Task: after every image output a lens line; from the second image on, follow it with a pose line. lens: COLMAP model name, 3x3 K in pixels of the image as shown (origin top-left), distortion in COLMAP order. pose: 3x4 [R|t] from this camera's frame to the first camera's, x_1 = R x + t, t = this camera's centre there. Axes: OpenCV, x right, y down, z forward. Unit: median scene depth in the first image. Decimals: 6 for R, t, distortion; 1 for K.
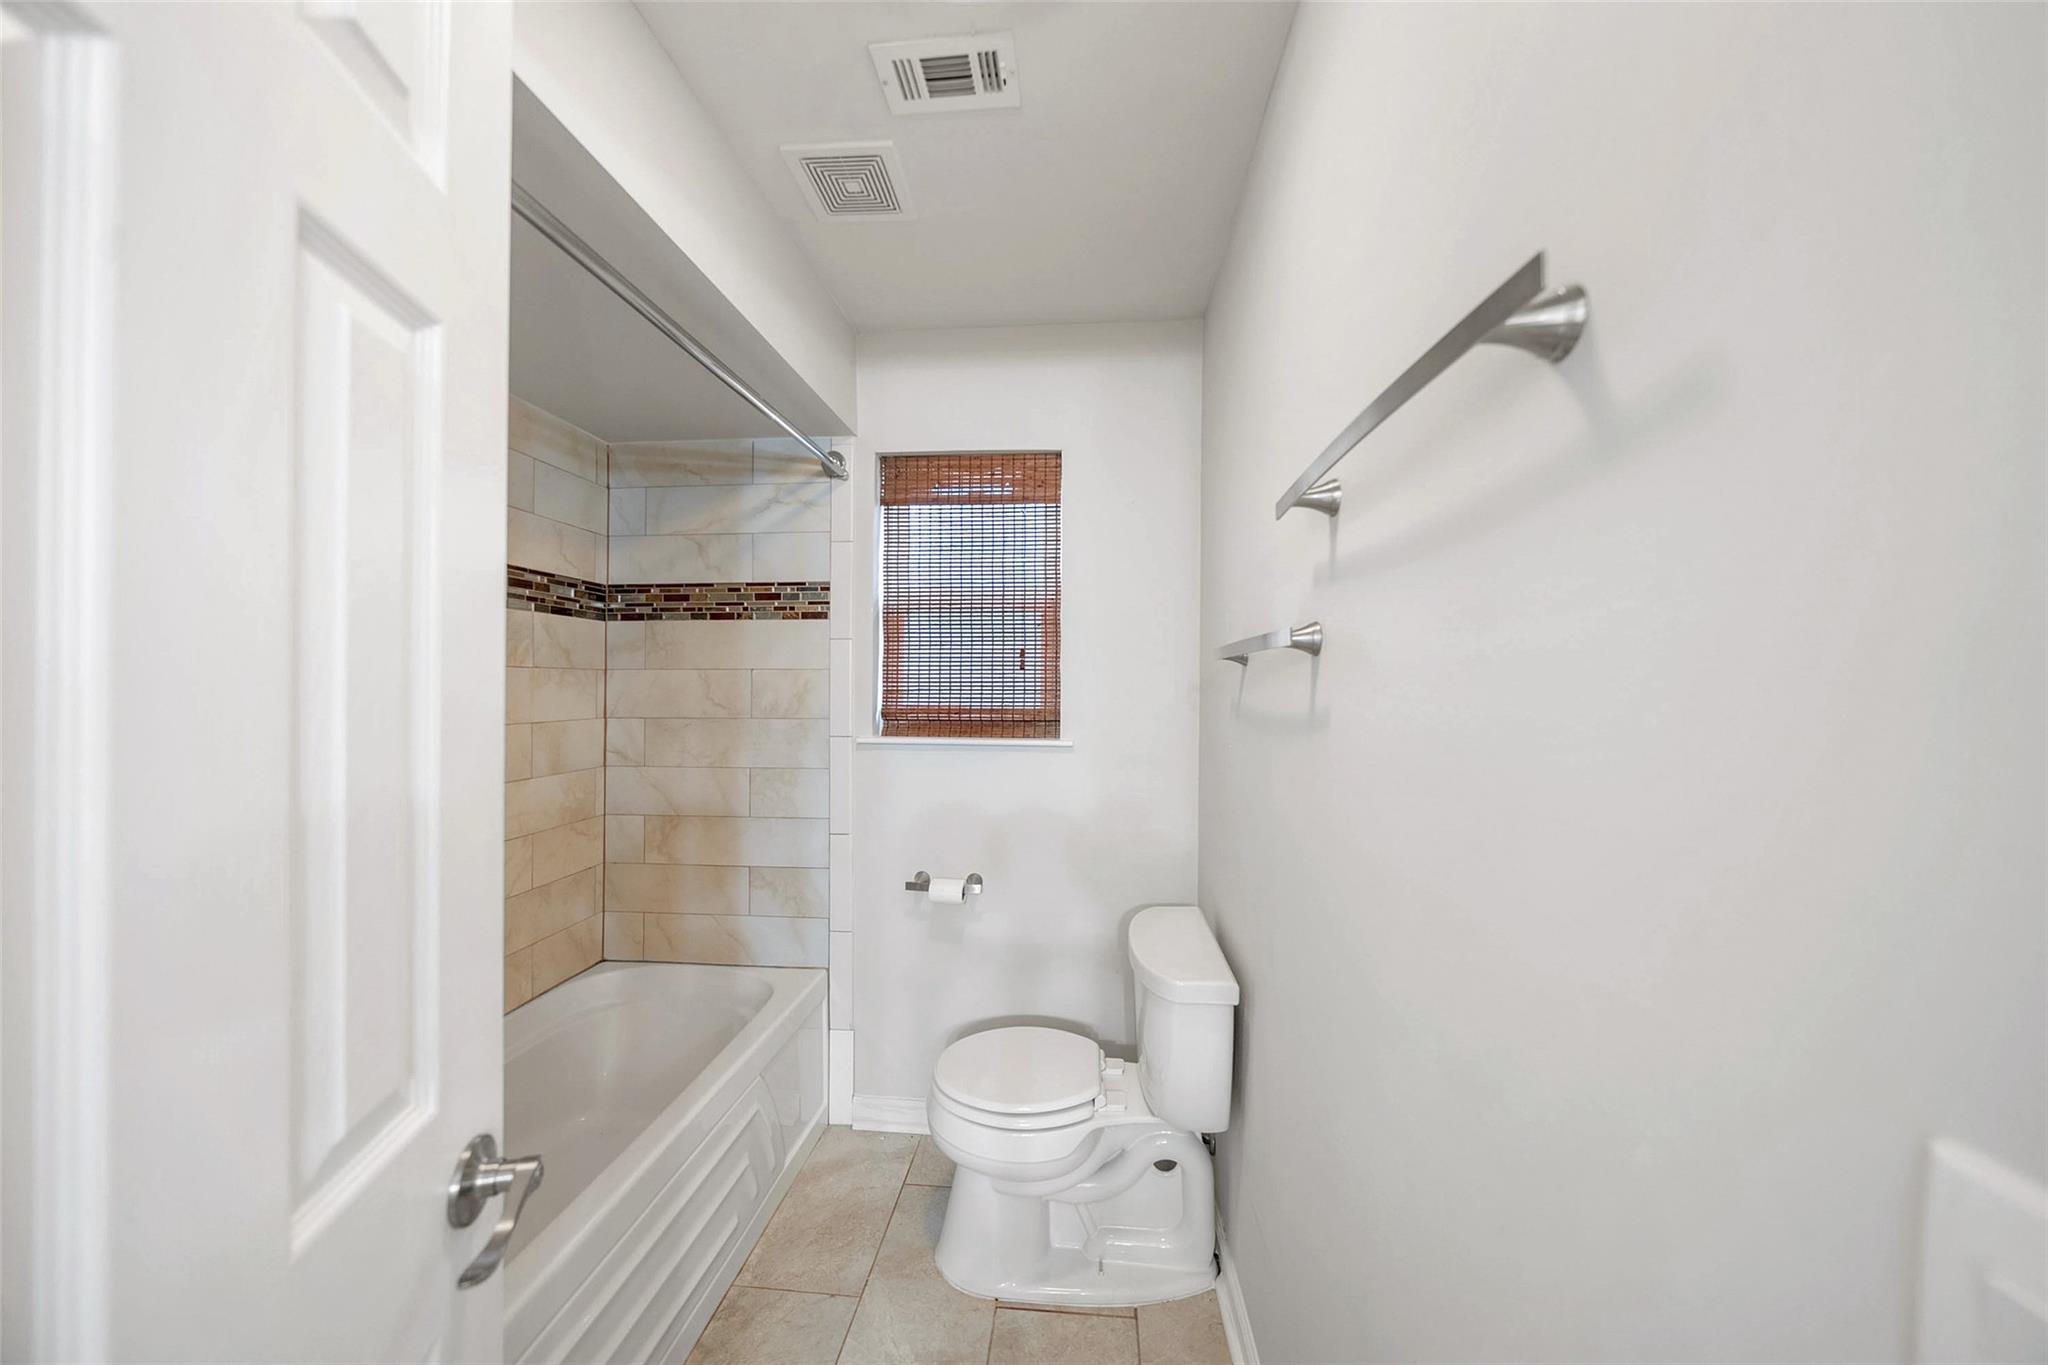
lens RADIAL K [[704.3, 0, 1026.5], [0, 704.3, 681.4], [0, 0, 1]] dist [-0.004107, -0.000357]
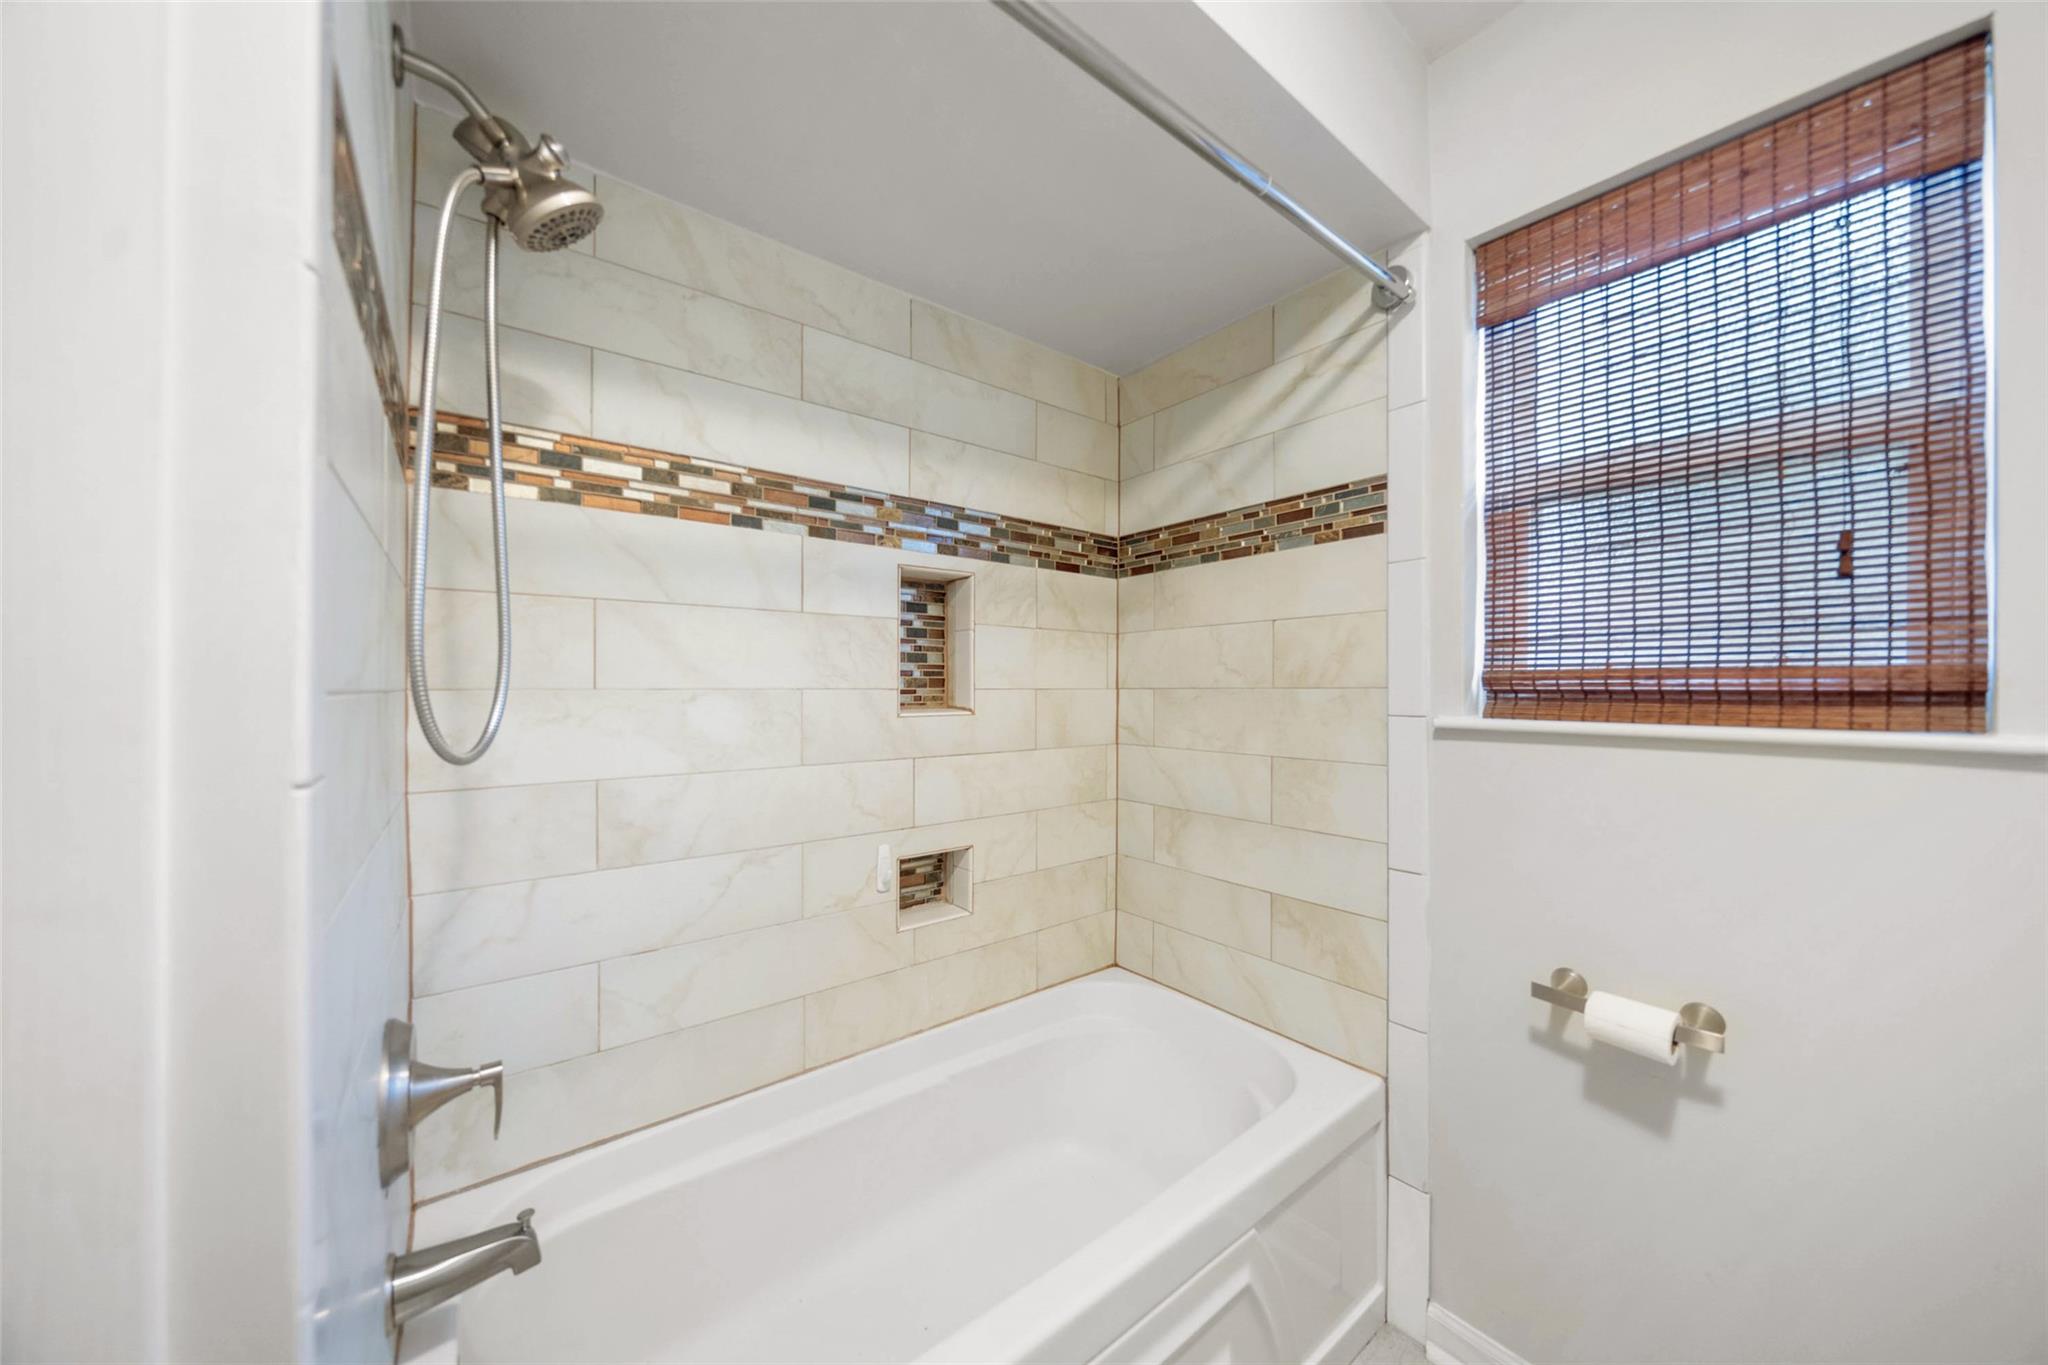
lens RADIAL K [[704.3, 0, 1022.8], [0, 704.3, 686.9], [0, 0, 1]] dist [-0.004107, -0.000357]
pose [[0.684970, -0.004721, -0.728556, -0.040442], [0.004185, 0.999988, -0.002545, 0.051673], [0.728559, -0.001305, 0.684982, 0.315947]]
